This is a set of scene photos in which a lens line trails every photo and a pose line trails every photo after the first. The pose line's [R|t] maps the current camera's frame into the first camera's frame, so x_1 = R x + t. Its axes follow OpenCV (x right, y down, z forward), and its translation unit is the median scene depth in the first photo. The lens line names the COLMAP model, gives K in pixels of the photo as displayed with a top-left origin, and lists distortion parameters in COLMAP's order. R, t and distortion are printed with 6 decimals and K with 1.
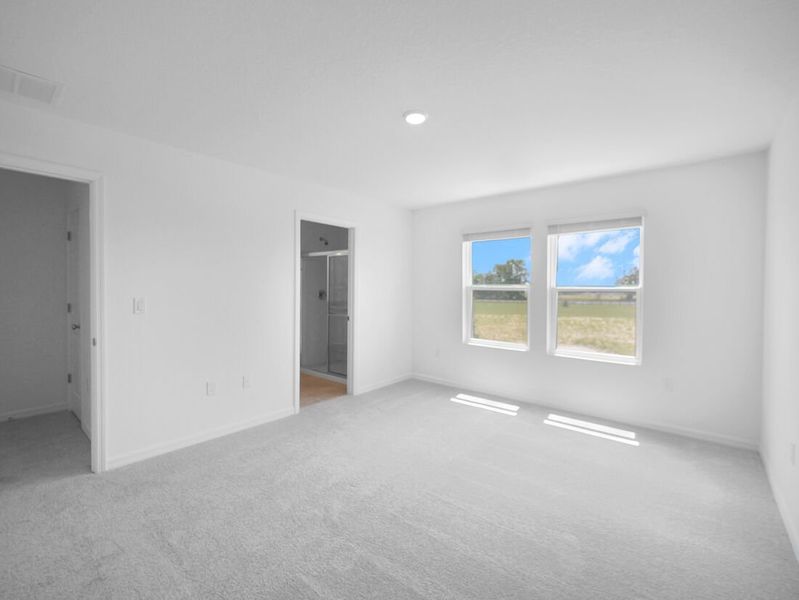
lens RADIAL K [[355.0, 0, 398.6], [0, 355.0, 299.2], [0, 0, 1]] dist [0.000167, -0.000013]
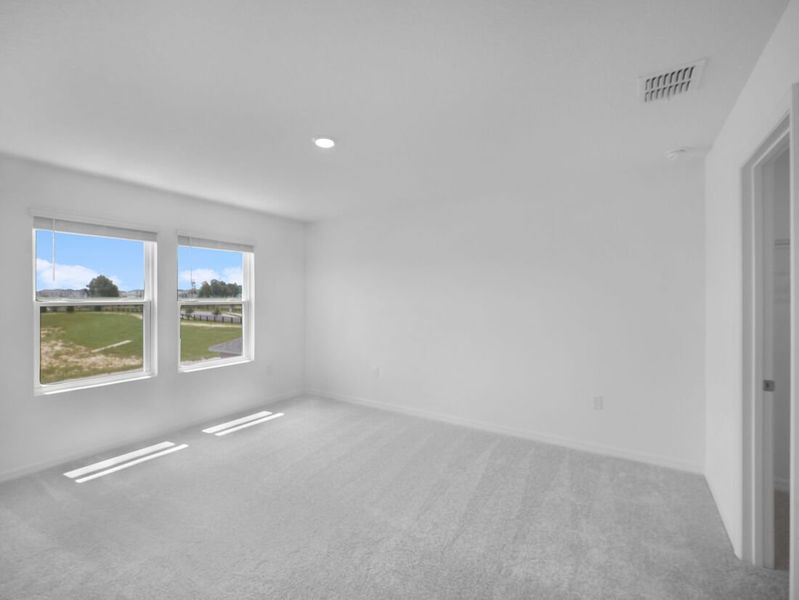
lens RADIAL K [[356.8, 0, 399.5], [0, 356.8, 300.0], [0, 0, 1]] dist [-0.000421, -0.000056]
pose [[-0.111777, -0.009907, 0.993684, -0.741077], [0.036451, 0.999236, 0.014063, -0.036414], [-0.993065, 0.037793, -0.111330, 0.677358]]
